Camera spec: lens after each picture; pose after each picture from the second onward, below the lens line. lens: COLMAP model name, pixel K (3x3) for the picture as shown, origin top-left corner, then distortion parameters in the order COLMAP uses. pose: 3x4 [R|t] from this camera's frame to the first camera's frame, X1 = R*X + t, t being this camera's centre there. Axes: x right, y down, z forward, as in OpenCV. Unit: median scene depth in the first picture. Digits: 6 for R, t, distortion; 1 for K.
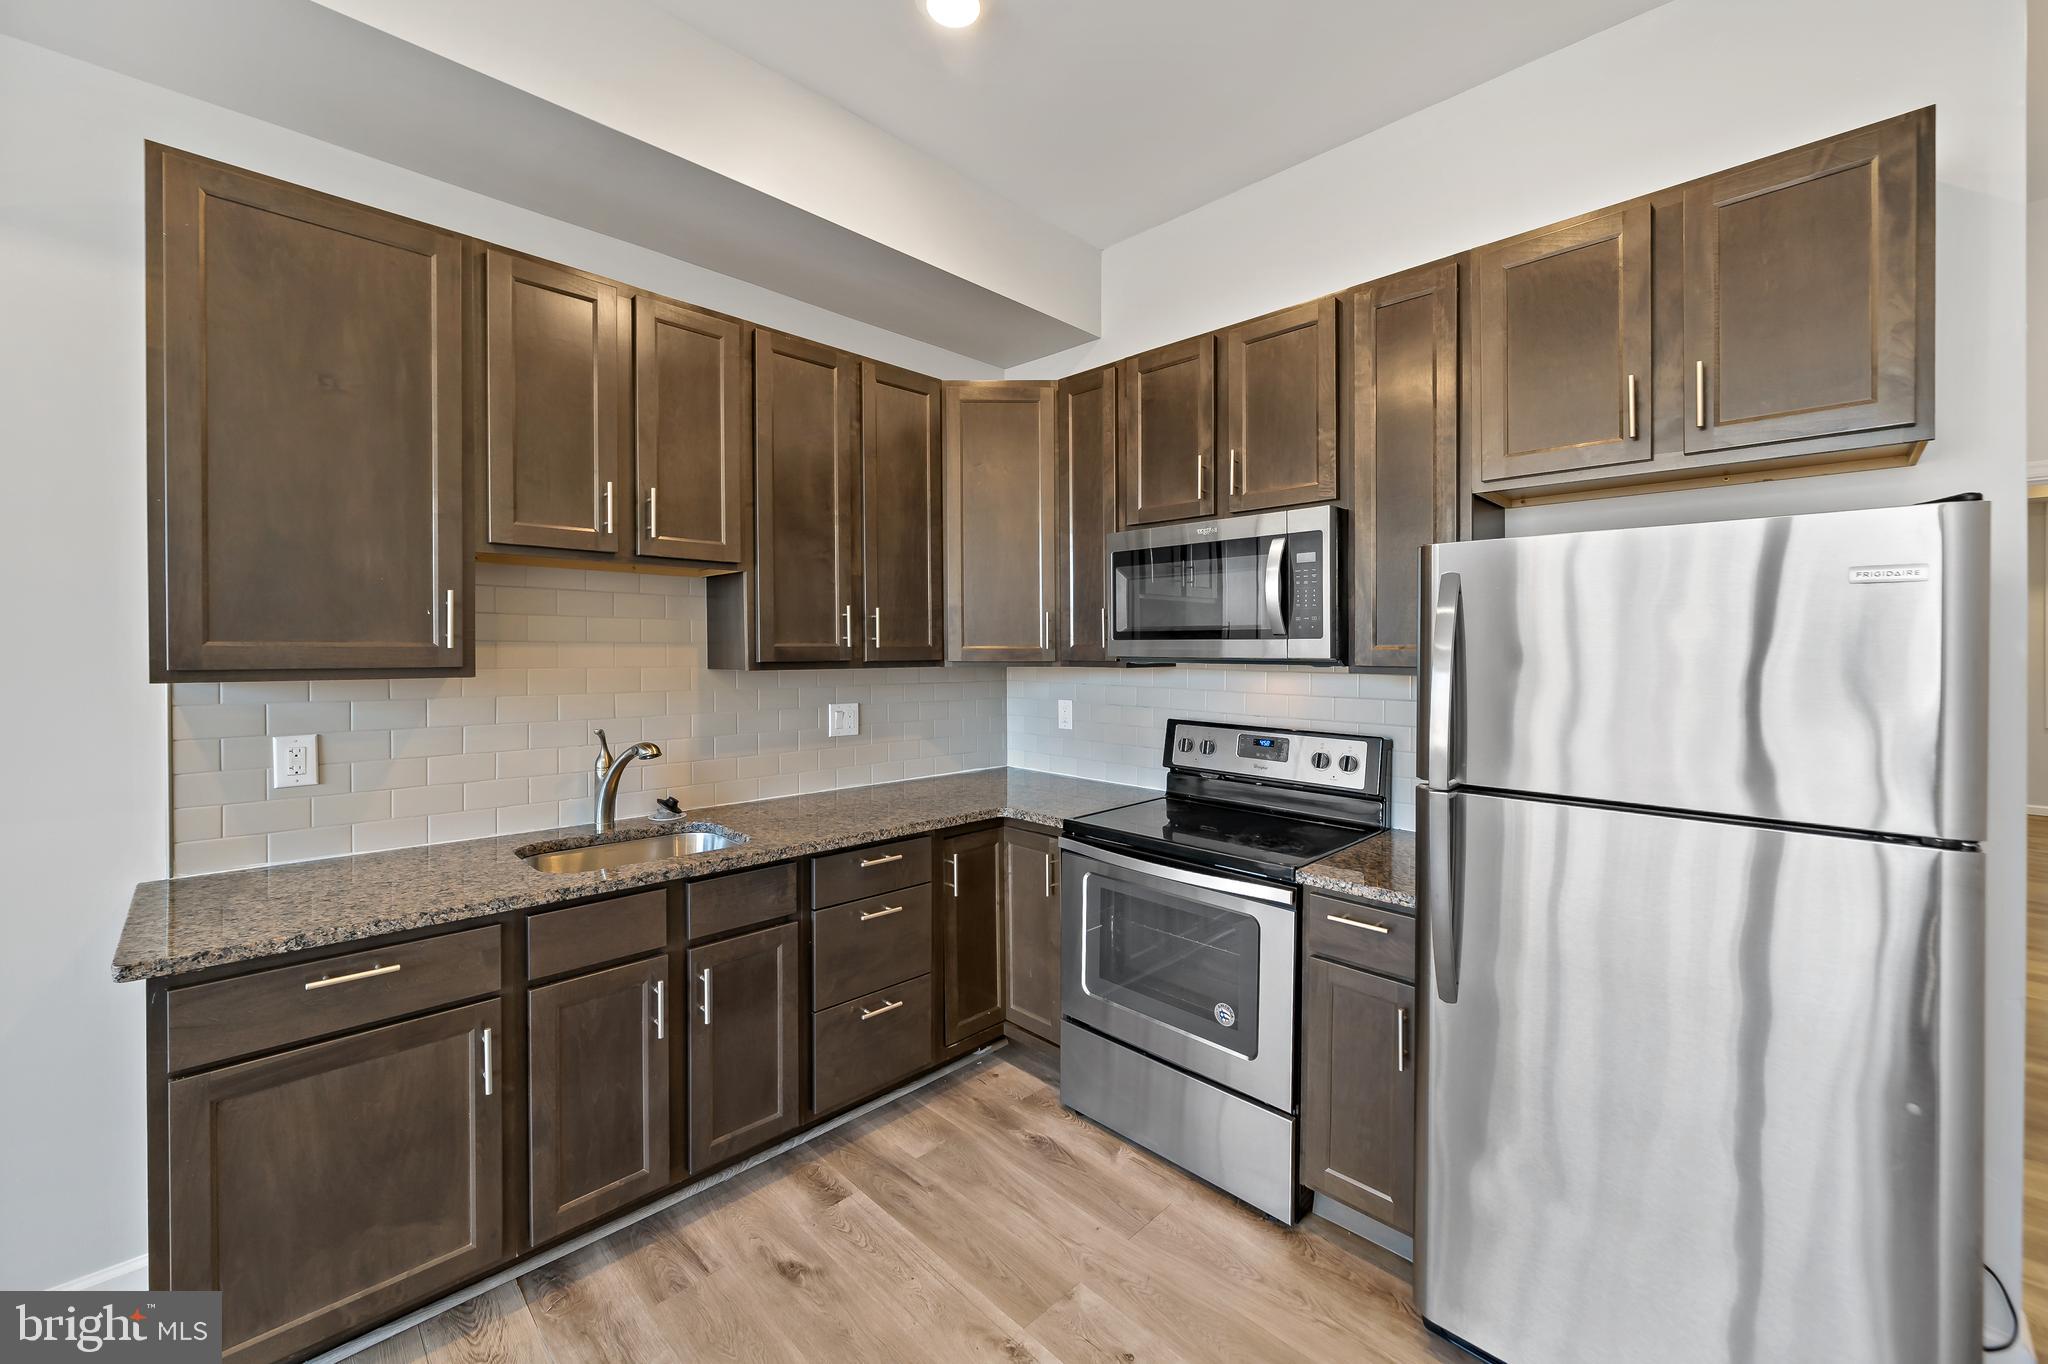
lens RADIAL K [[801.0, 0, 1012.8], [0, 801.0, 658.5], [0, 0, 1]] dist [0.002660, 0.000842]
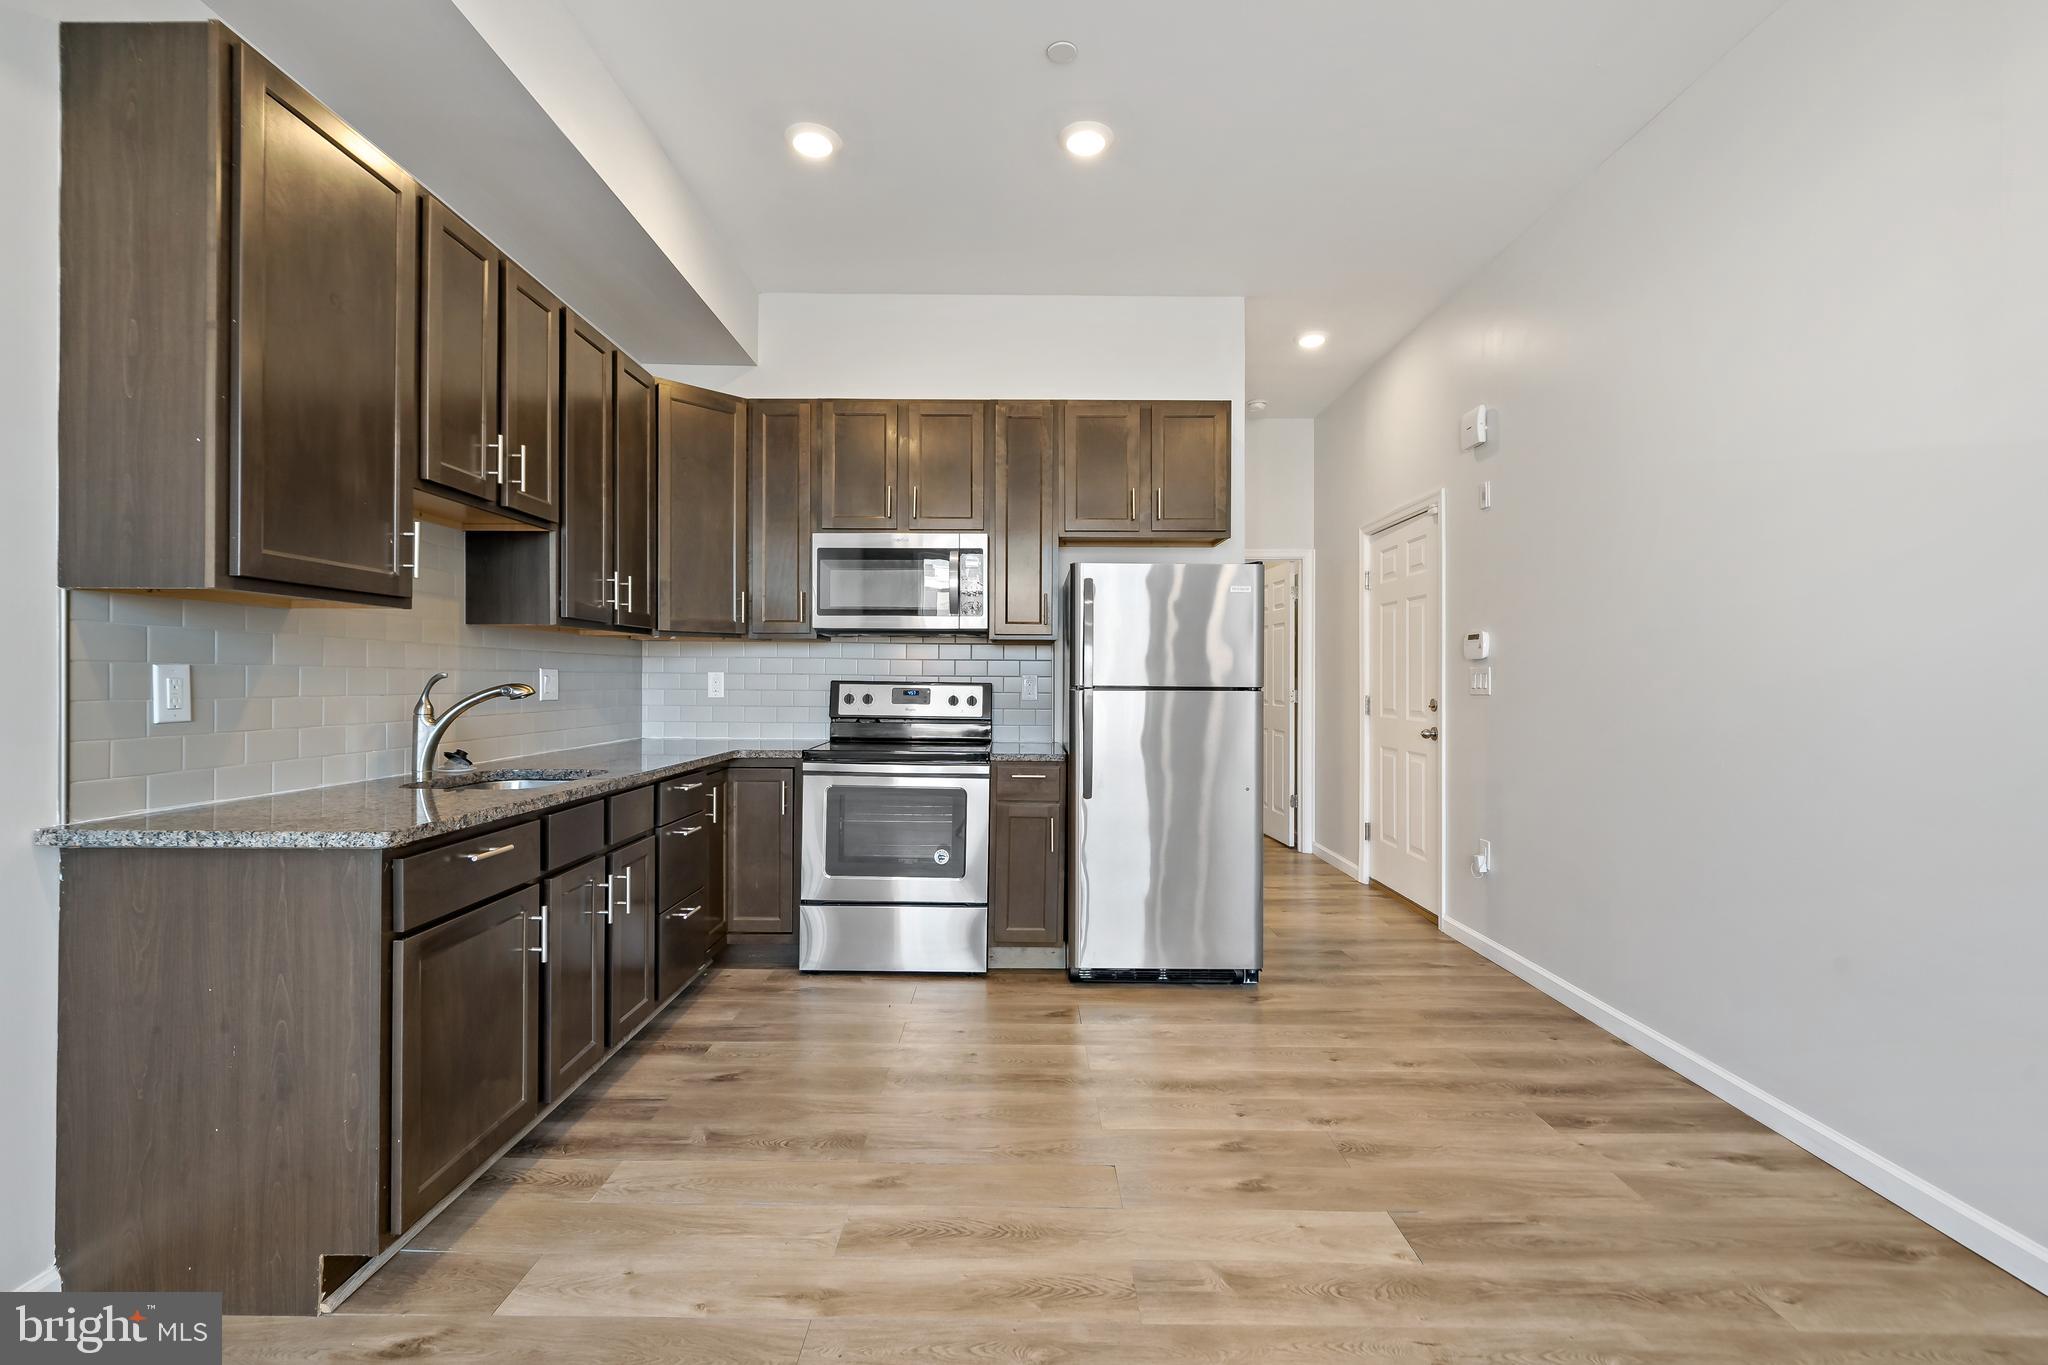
lens RADIAL K [[869.9, 0, 1020.3], [0, 869.9, 674.2], [0, 0, 1]] dist [0.001390, 0.000028]
pose [[0.710198, -0.000149, 0.704002, -0.694679], [0.005025, 0.999976, -0.004857, 0.089047], [-0.703984, 0.006987, 0.710181, -0.254120]]
